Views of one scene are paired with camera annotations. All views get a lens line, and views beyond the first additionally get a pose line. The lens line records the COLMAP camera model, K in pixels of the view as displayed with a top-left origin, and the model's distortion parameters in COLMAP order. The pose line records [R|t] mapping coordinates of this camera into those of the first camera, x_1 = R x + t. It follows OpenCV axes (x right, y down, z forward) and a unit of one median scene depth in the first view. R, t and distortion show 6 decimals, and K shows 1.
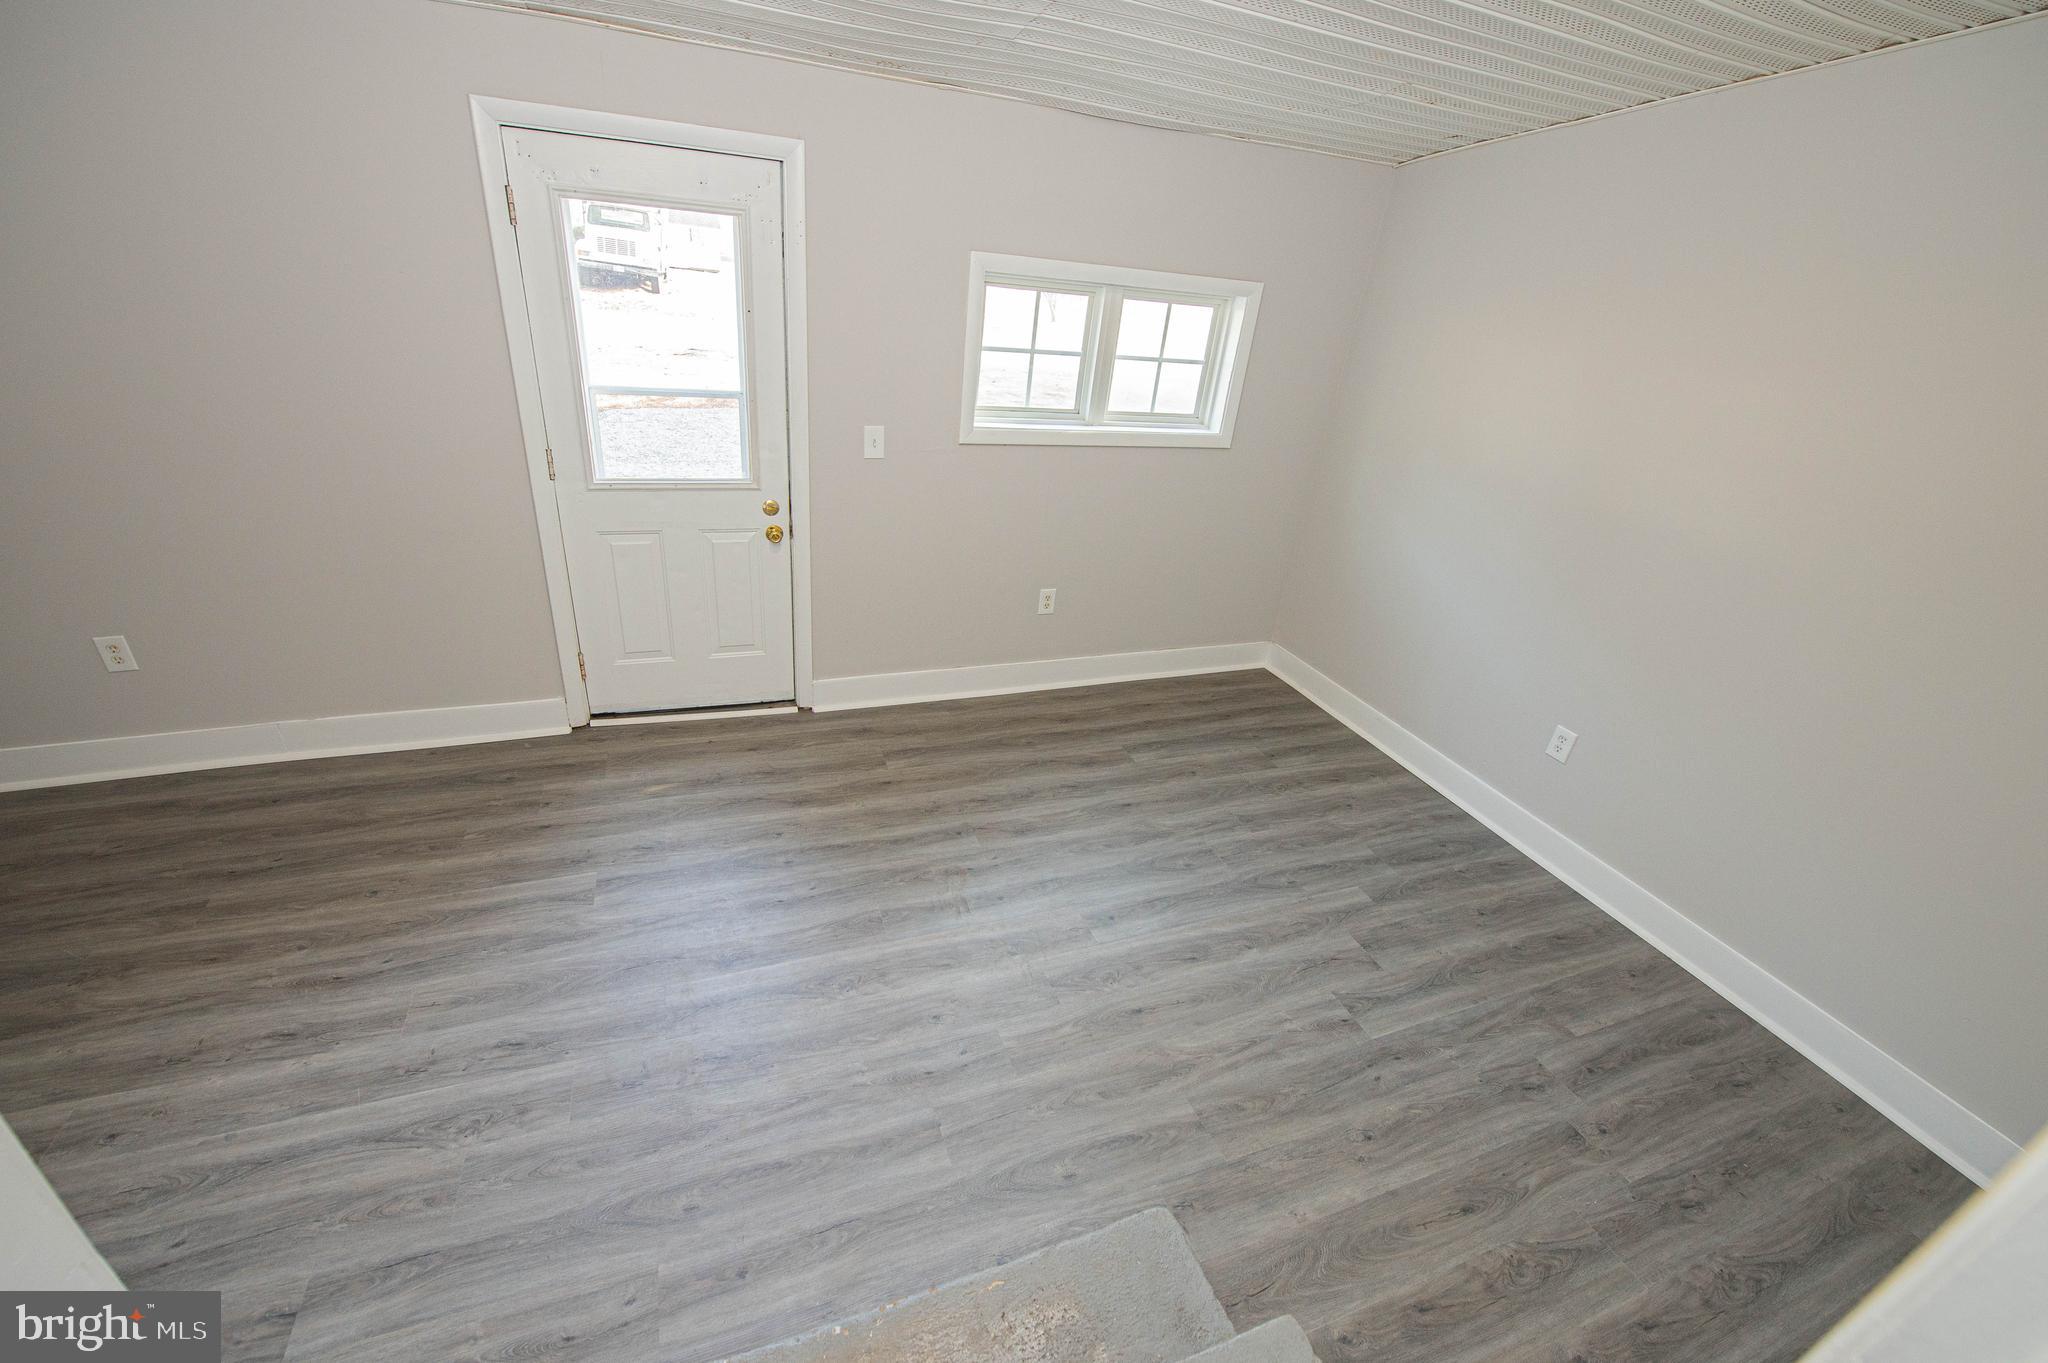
lens RADIAL K [[819.9, 0, 1010.3], [0, 819.9, 679.2], [0, 0, 1]] dist [-0.013753, -0.003333]
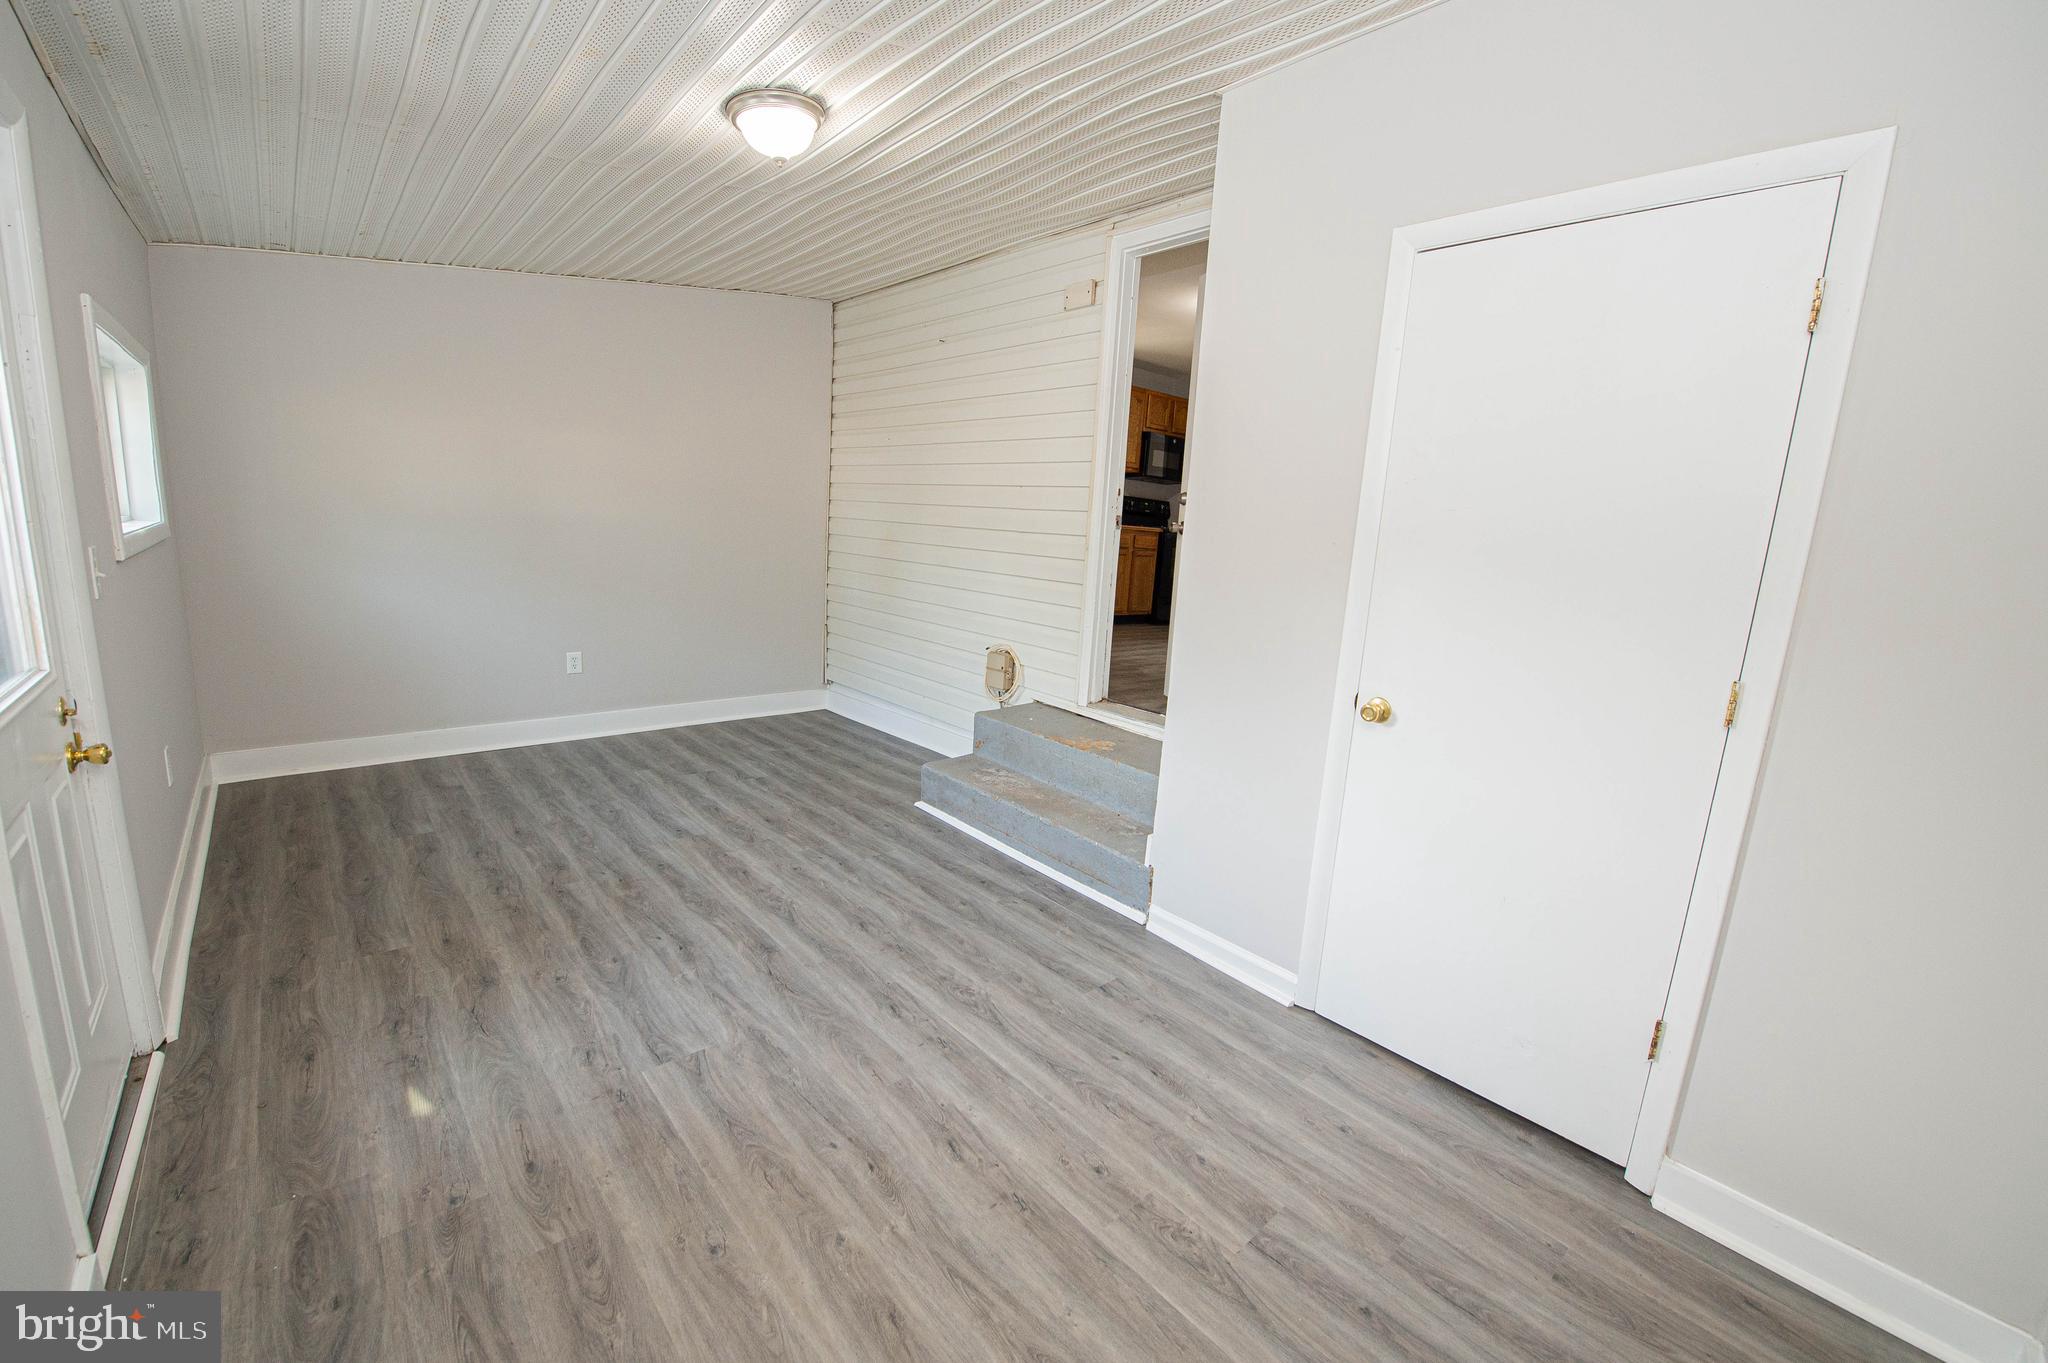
lens RADIAL K [[819.9, 0, 1017.7], [0, 819.9, 682.5], [0, 0, 1]] dist [-0.013753, -0.003333]
pose [[-0.335879, -0.293231, 0.895098, -1.062802], [0.350200, 0.843305, 0.407673, -0.237217], [-0.874383, 0.450392, -0.180559, 0.574249]]
